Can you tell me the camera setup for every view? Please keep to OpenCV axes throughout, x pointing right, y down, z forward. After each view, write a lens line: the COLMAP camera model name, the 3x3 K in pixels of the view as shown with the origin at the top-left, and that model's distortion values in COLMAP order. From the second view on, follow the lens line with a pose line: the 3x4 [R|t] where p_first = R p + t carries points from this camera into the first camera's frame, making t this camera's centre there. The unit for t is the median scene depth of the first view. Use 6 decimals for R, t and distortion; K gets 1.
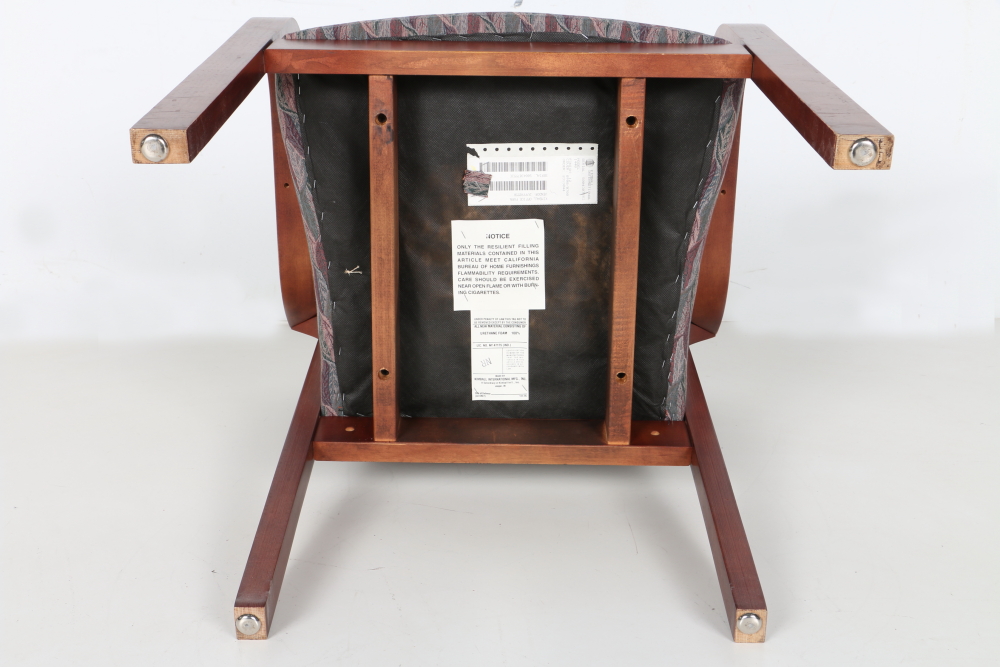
lens RADIAL K [[1323.1, 0, 496.6], [0, 1323.1, 336.3], [0, 0, 1]] dist [0.009902, 0.000000]
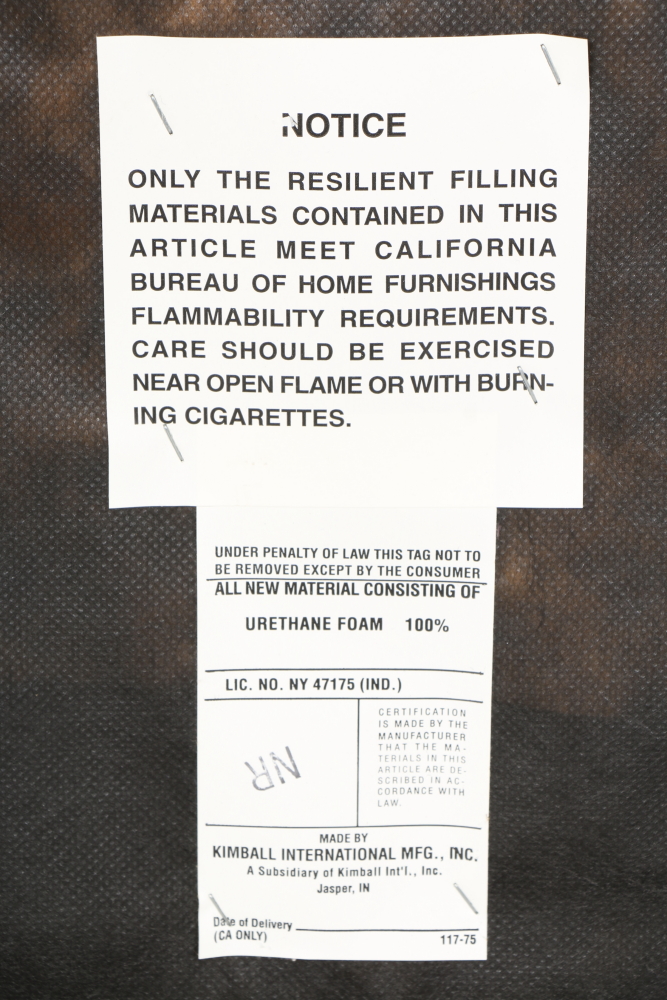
lens RADIAL K [[3930.0, 0, 337.7], [0, 3930.0, 497.9], [0, 0, 1]] dist [0.610693, 0.000000]
pose [[0.999819, 0.010319, 0.016007, -0.008285], [-0.010652, 0.999726, 0.020855, -0.033593], [-0.015787, -0.021021, 0.999654, 0.427384]]
